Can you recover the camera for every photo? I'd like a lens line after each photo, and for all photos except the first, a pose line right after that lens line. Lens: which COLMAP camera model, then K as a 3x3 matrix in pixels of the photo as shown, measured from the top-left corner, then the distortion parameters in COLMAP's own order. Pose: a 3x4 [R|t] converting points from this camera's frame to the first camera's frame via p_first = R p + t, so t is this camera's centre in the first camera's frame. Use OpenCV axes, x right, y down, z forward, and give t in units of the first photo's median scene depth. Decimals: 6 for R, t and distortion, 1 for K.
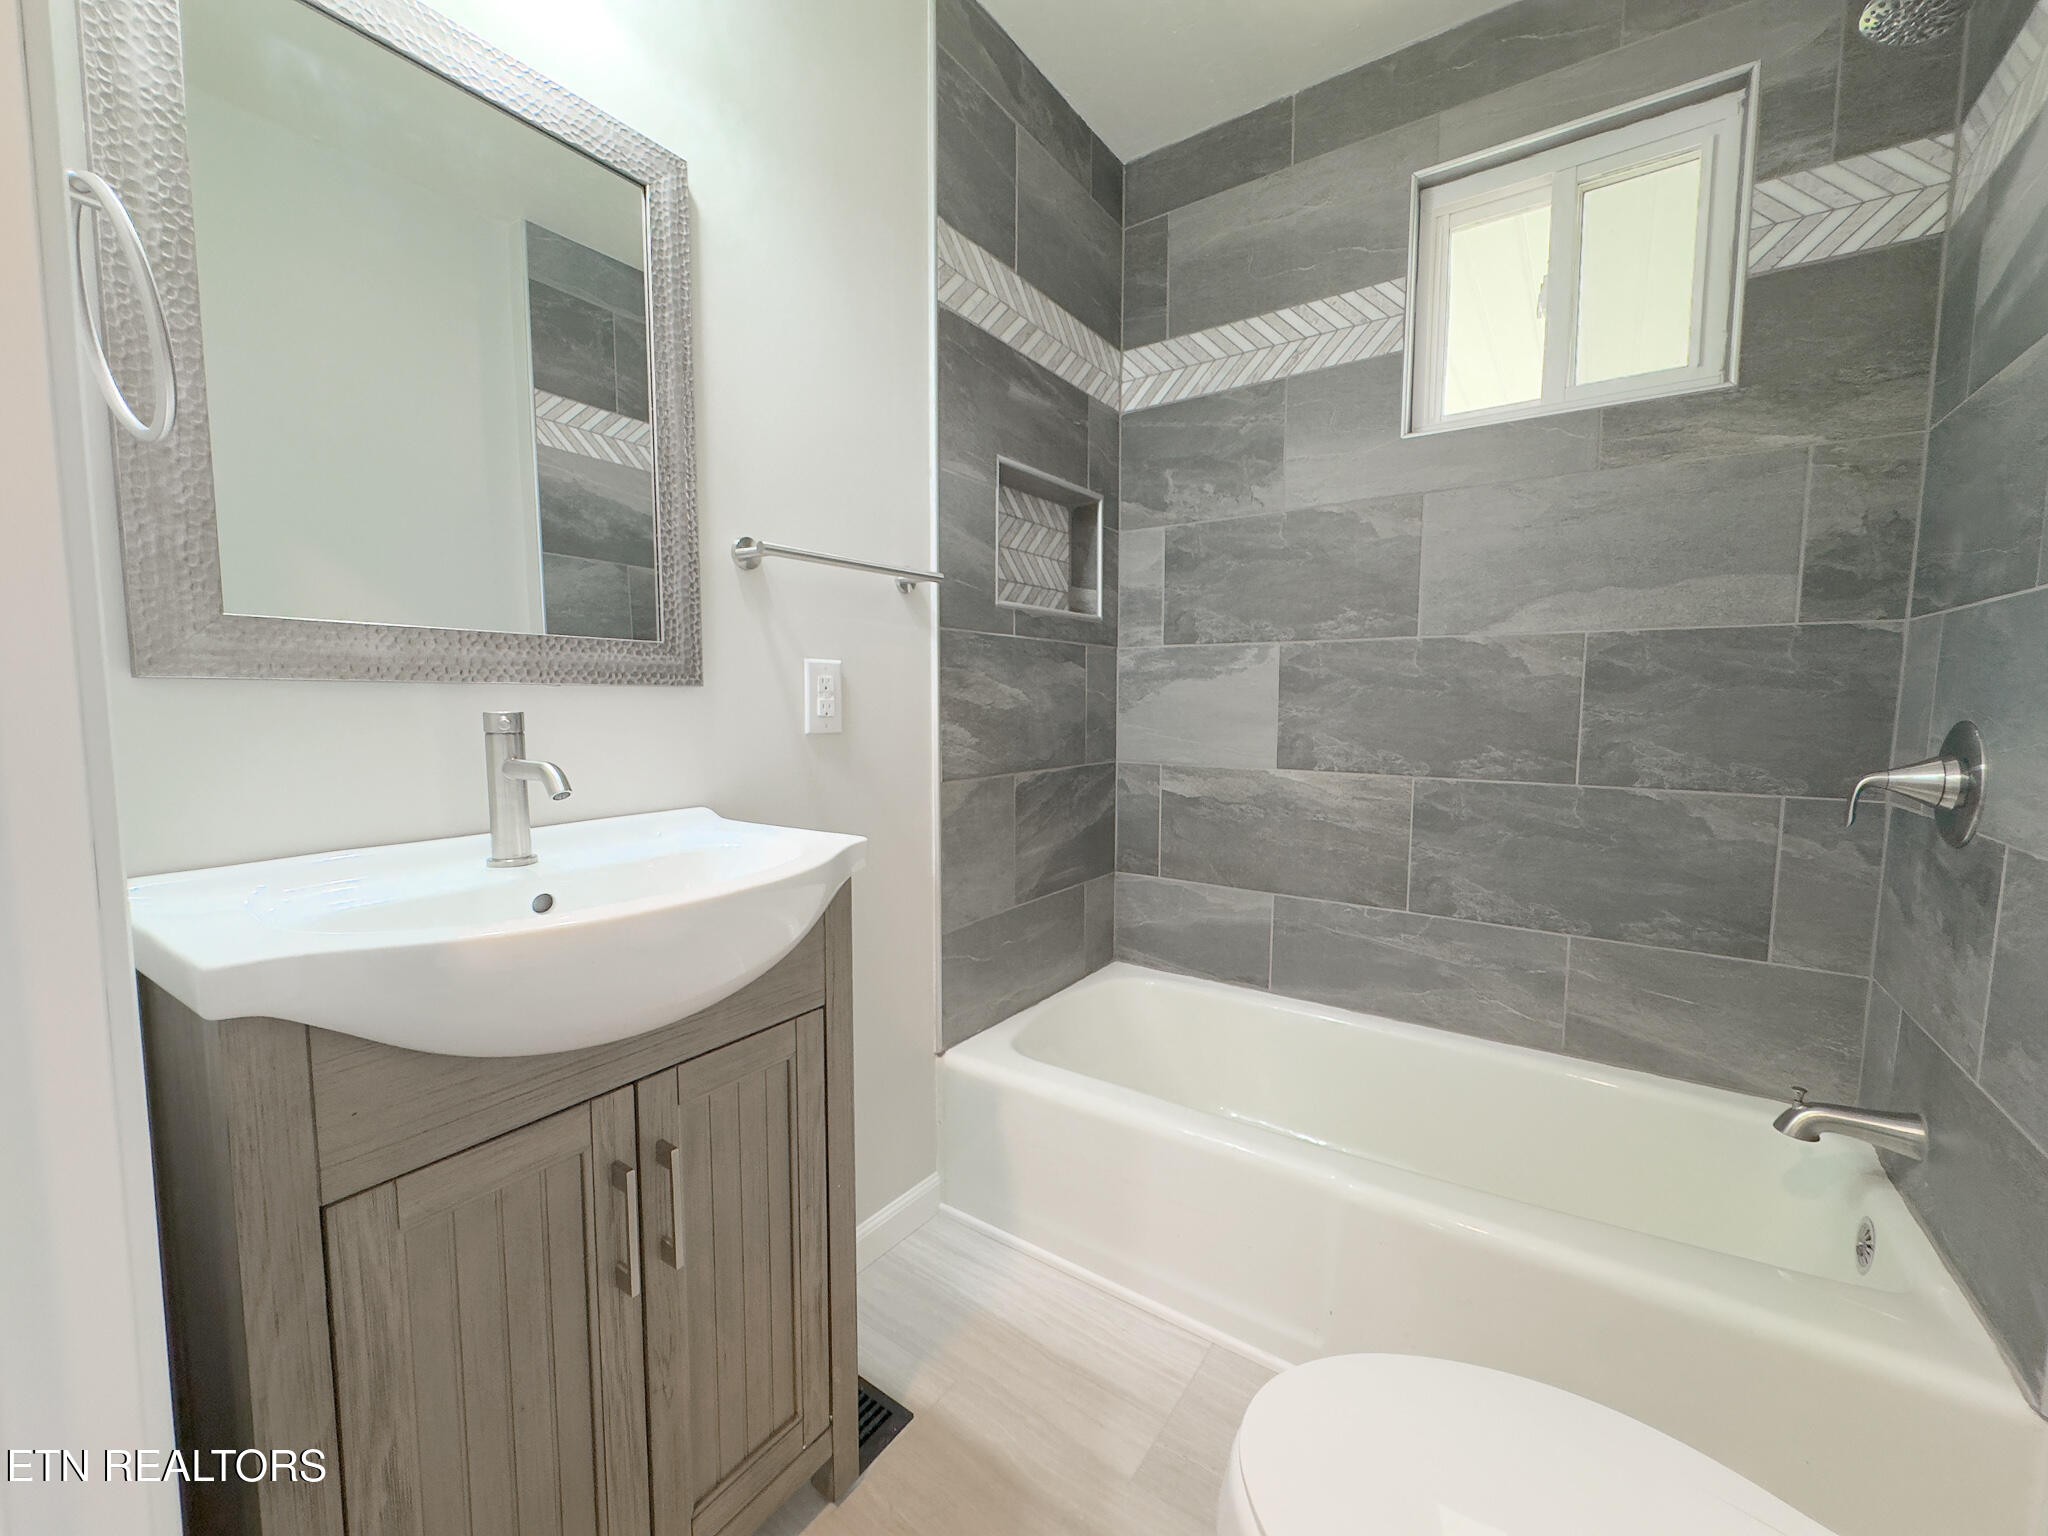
lens RADIAL K [[822.1, 0, 1022.3], [0, 822.1, 766.2], [0, 0, 1]] dist [-0.001469, -0.000062]
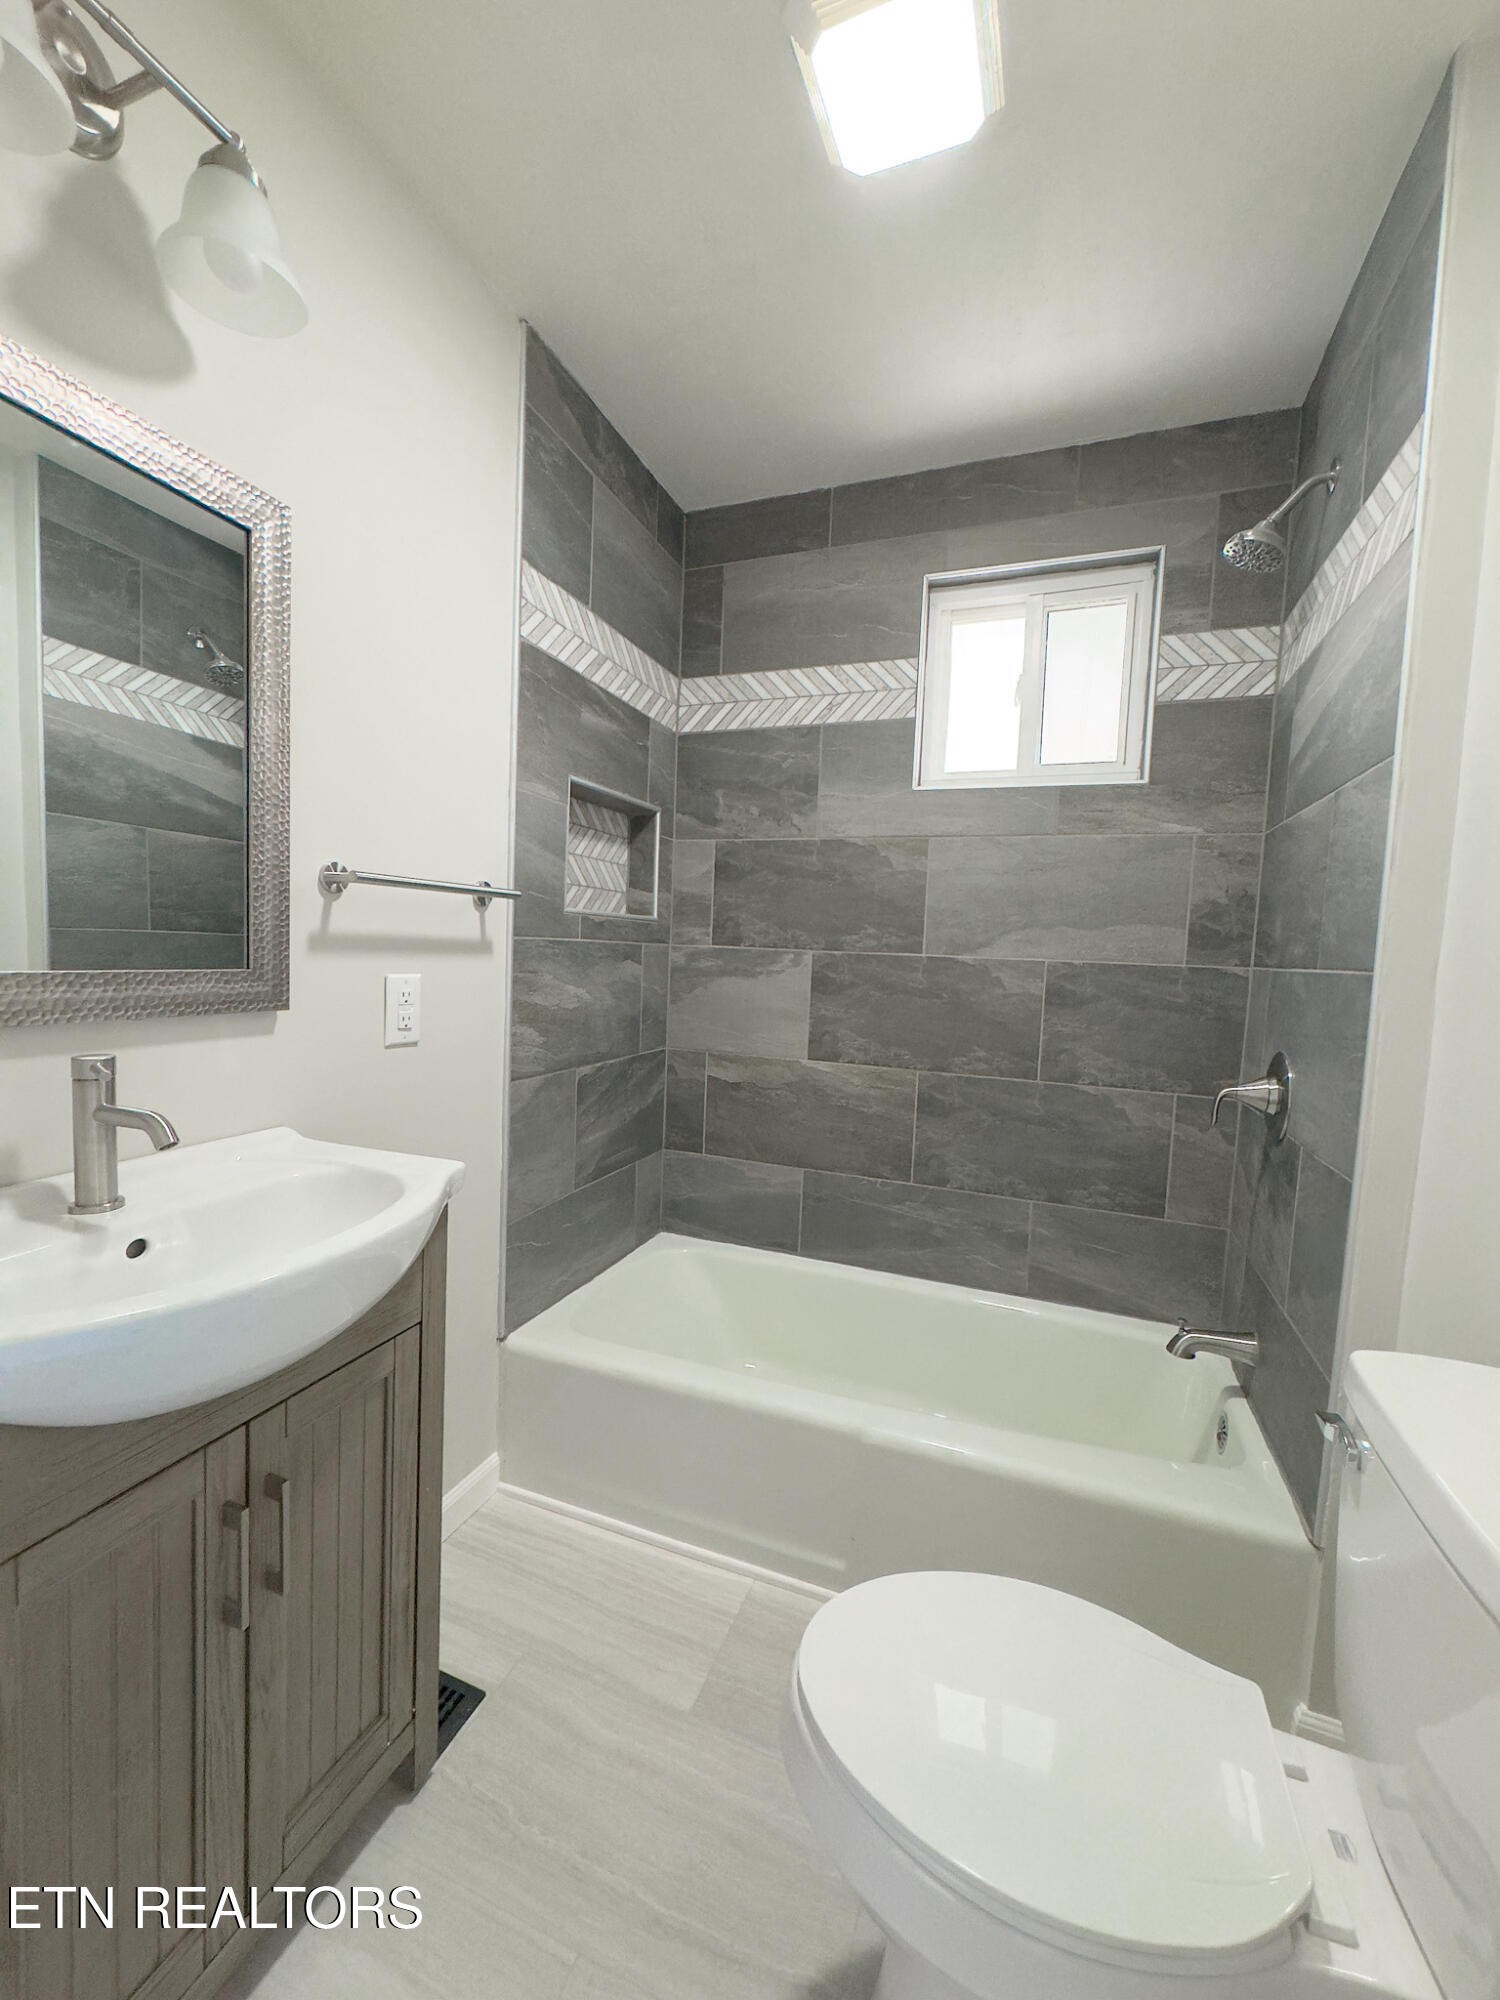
lens RADIAL K [[802.8, 0, 748.1], [0, 802.8, 994.0], [0, 0, 1]] dist [-0.001469, -0.000062]
pose [[0.969182, 0.022076, 0.245357, -0.055573], [-0.017832, 0.999651, -0.019509, -0.074872], [-0.245701, 0.014532, 0.969237, -0.077339]]
